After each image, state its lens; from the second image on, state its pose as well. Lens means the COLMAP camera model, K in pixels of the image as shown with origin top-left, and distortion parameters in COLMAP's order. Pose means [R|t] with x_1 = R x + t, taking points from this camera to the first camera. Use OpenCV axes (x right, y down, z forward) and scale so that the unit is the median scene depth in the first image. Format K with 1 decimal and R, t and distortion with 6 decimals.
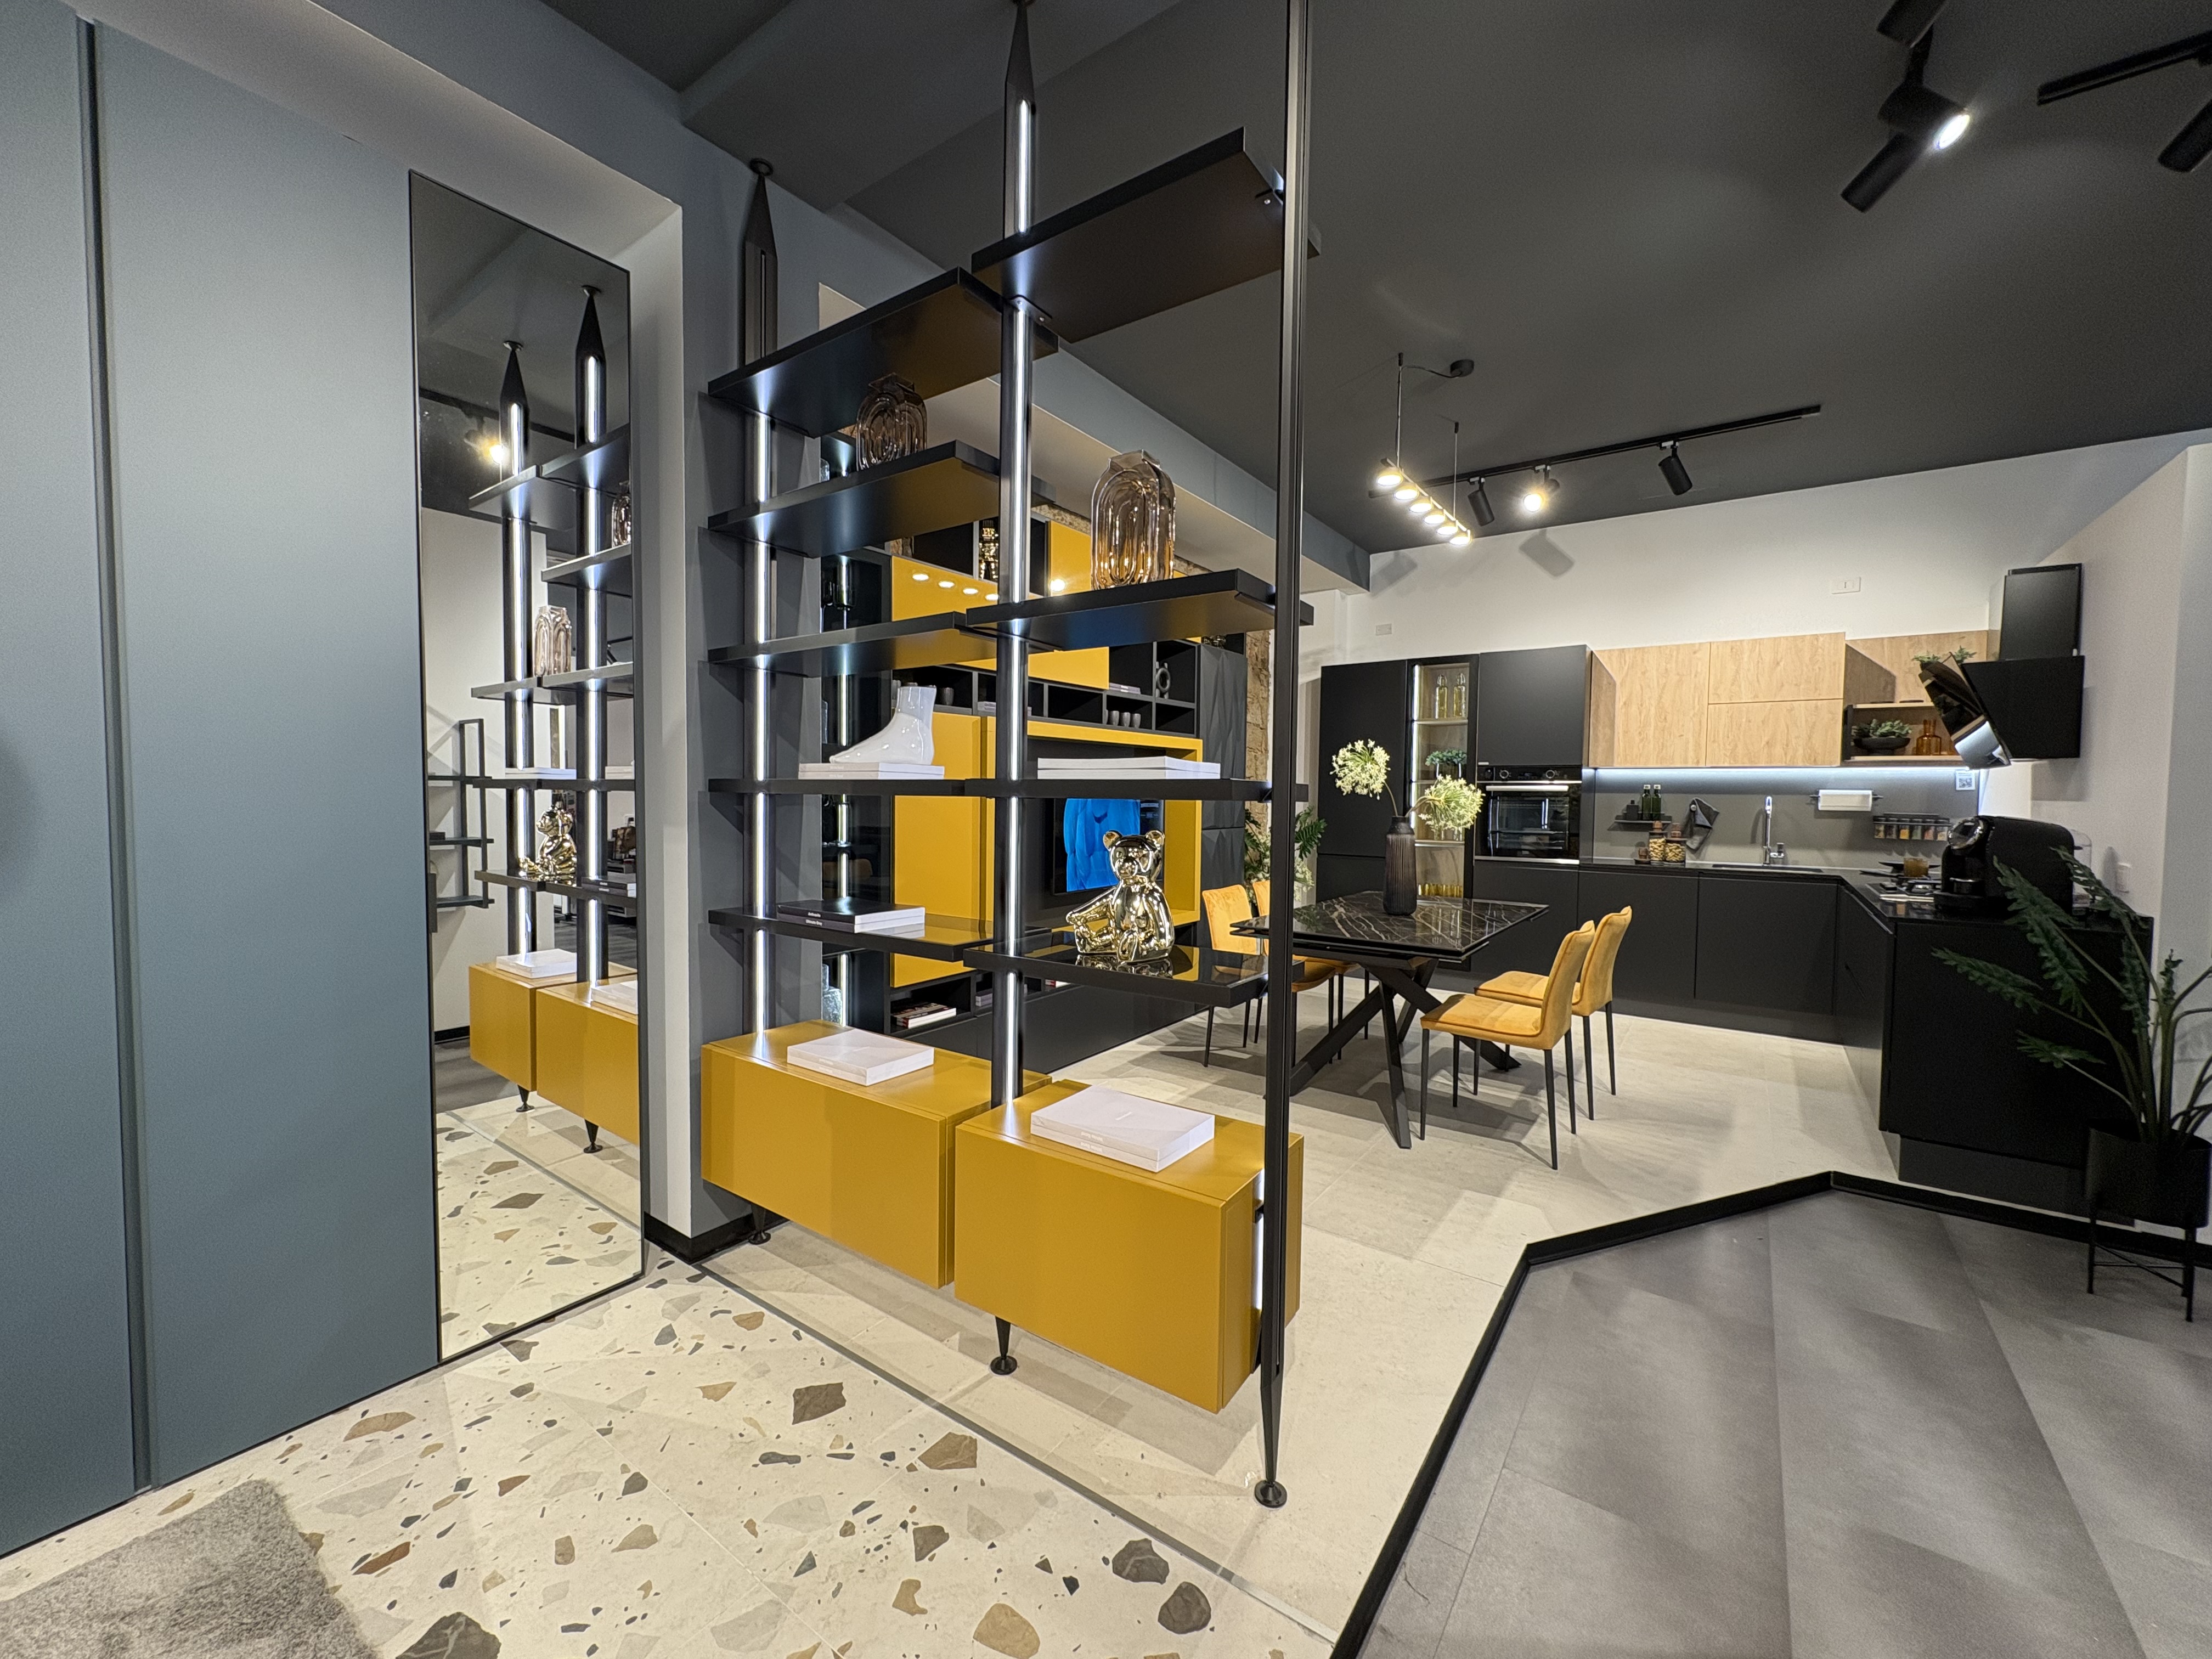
lens RADIAL K [[903.1, 0, 1089.4], [0, 903.1, 828.6], [0, 0, 1]] dist [0.000653, -0.000404]
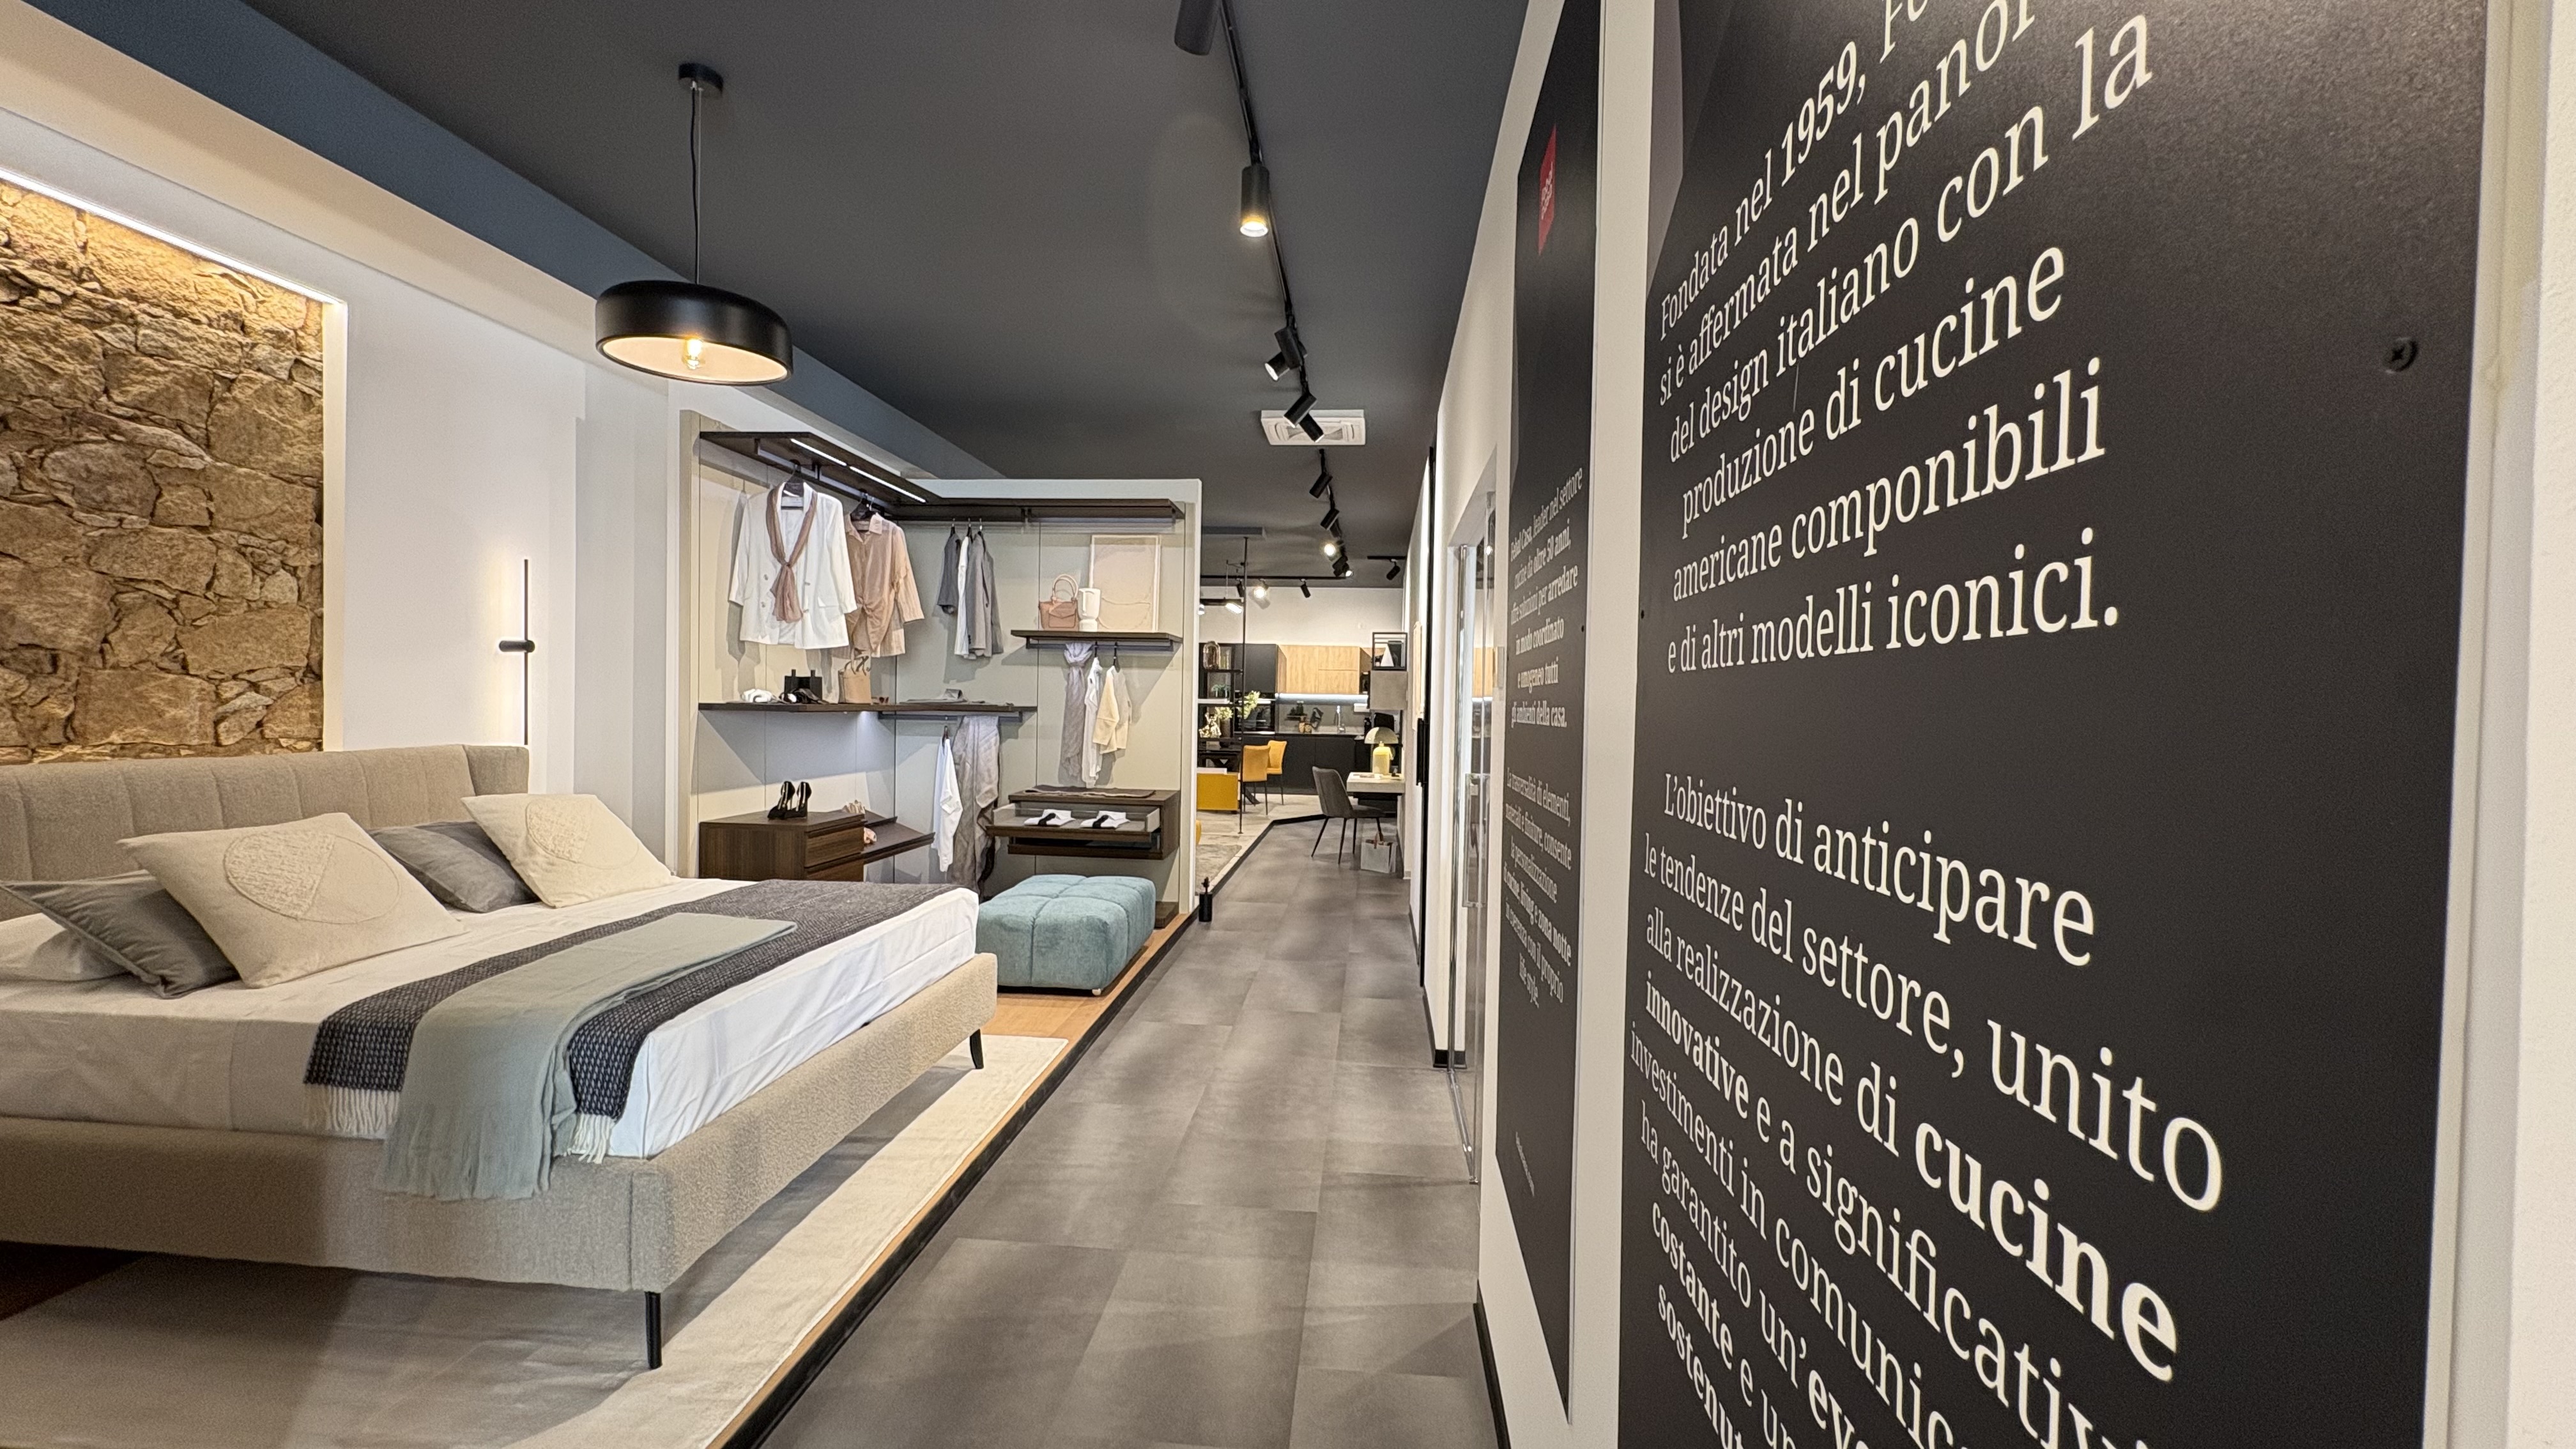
lens RADIAL K [[1029.2, 0, 1288.5], [0, 1029.2, 722.7], [0, 0, 1]] dist [-0.001404, 0.000884]
pose [[0.859541, 0.000802, 0.511066, -0.934728], [0.008208, 0.999848, -0.015374, 0.059756], [-0.511001, 0.017410, 0.859404, -1.556757]]
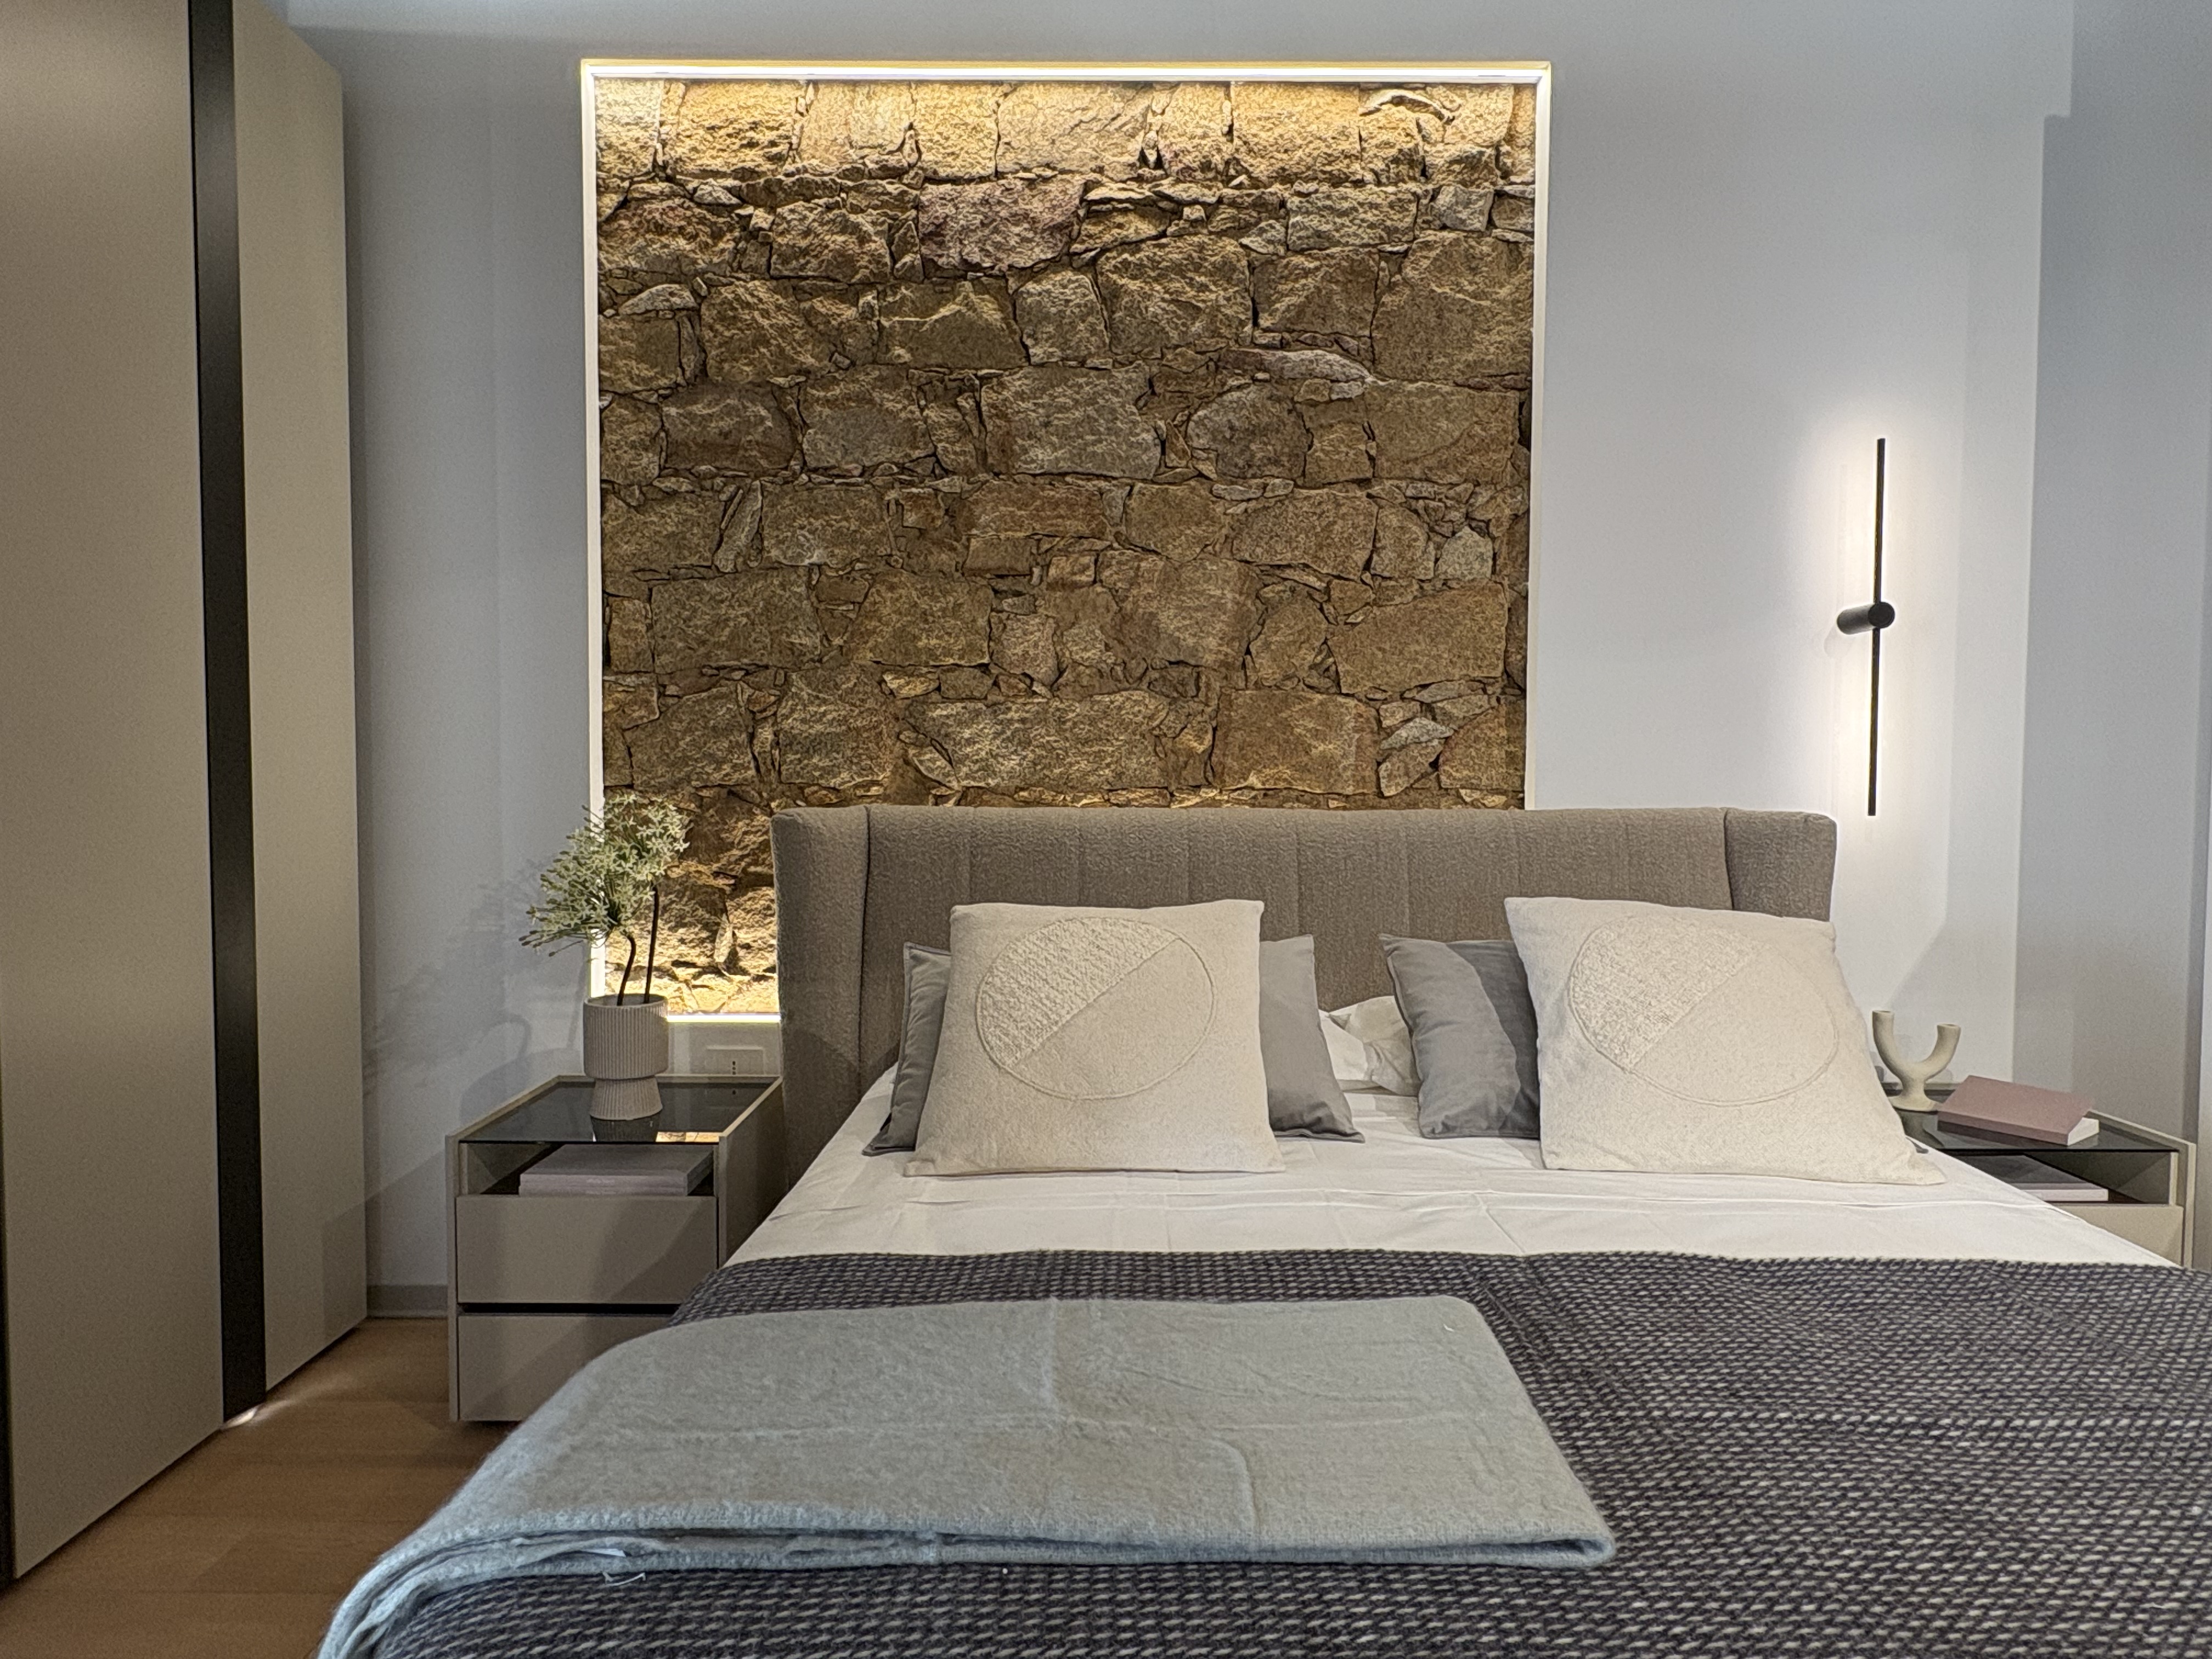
lens RADIAL K [[1274.3, 0, 1111.3], [0, 1274.3, 833.5], [0, 0, 1]] dist [-0.002004, -0.001490]
pose [[0.577419, 0.031316, -0.815847, -0.793727], [-0.036693, 0.999250, 0.012387, 0.072581], [0.815623, 0.022784, 0.578135, -1.052940]]
